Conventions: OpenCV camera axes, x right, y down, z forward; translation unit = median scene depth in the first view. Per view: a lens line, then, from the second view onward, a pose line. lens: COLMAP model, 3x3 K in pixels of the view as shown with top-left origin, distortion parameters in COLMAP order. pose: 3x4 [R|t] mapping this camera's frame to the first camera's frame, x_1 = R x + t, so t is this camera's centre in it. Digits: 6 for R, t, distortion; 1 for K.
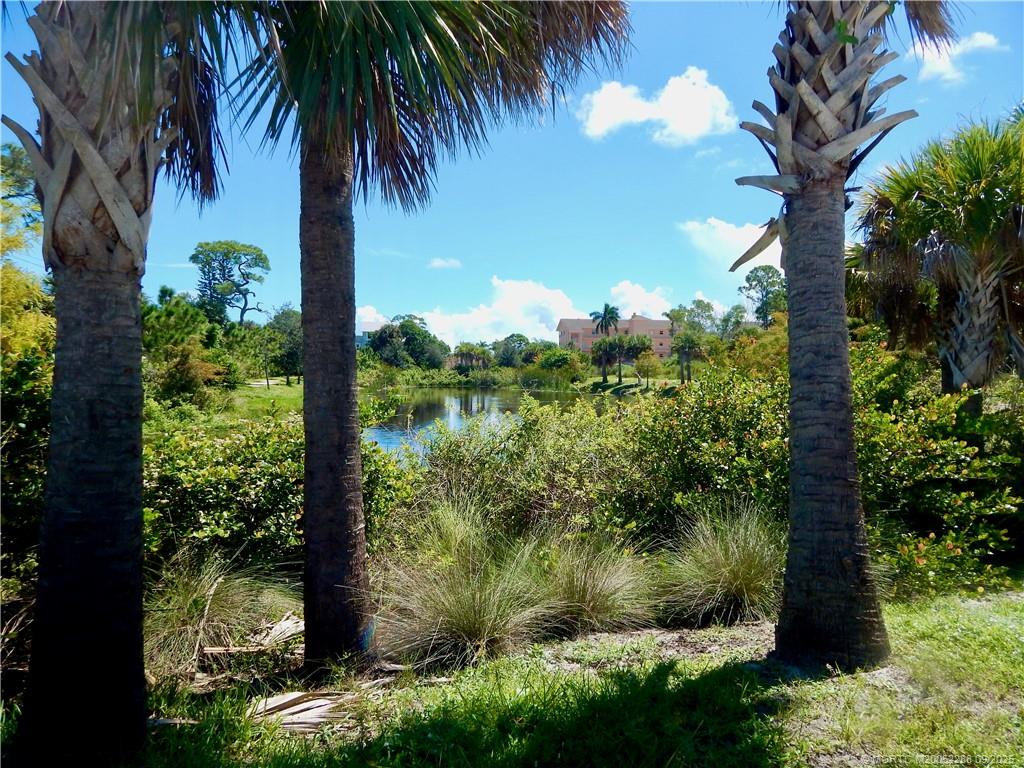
lens RADIAL K [[681.6, 0, 510.9], [0, 681.6, 379.9], [0, 0, 1]] dist [0.009130, -0.009310]
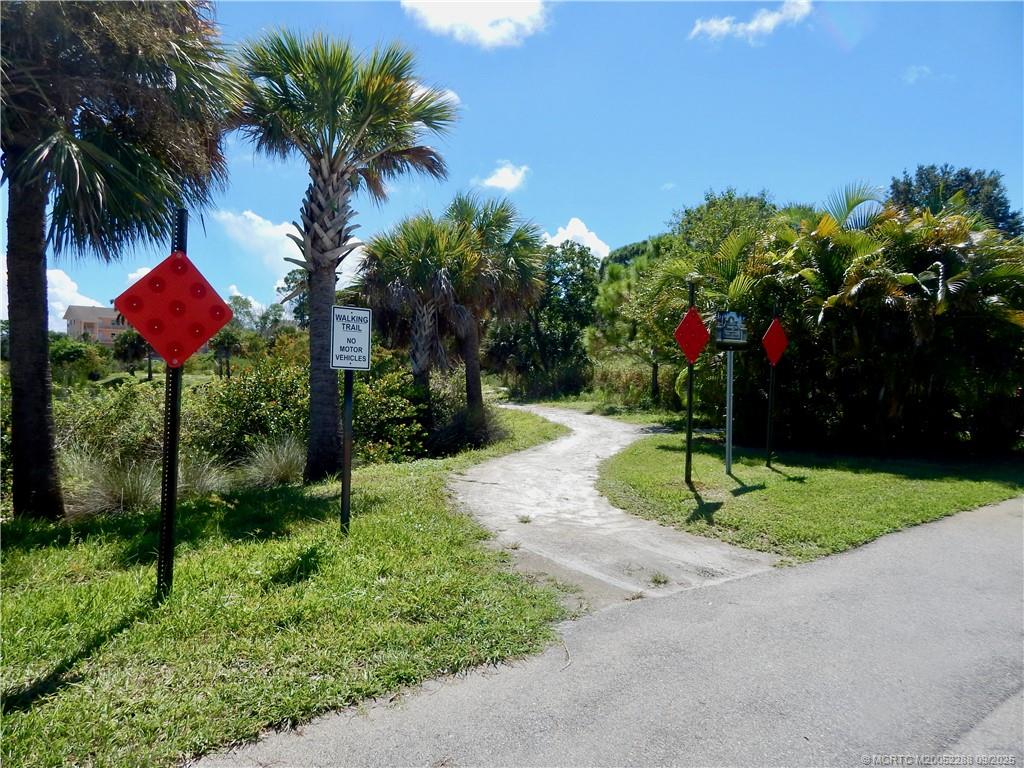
lens RADIAL K [[681.6, 0, 510.9], [0, 681.6, 379.9], [0, 0, 1]] dist [0.009130, -0.009310]
pose [[0.794019, -0.000557, 0.607893, -0.238763], [-0.001680, 0.999994, 0.003110, 0.032672], [-0.607891, -0.003490, 0.794013, -0.659680]]
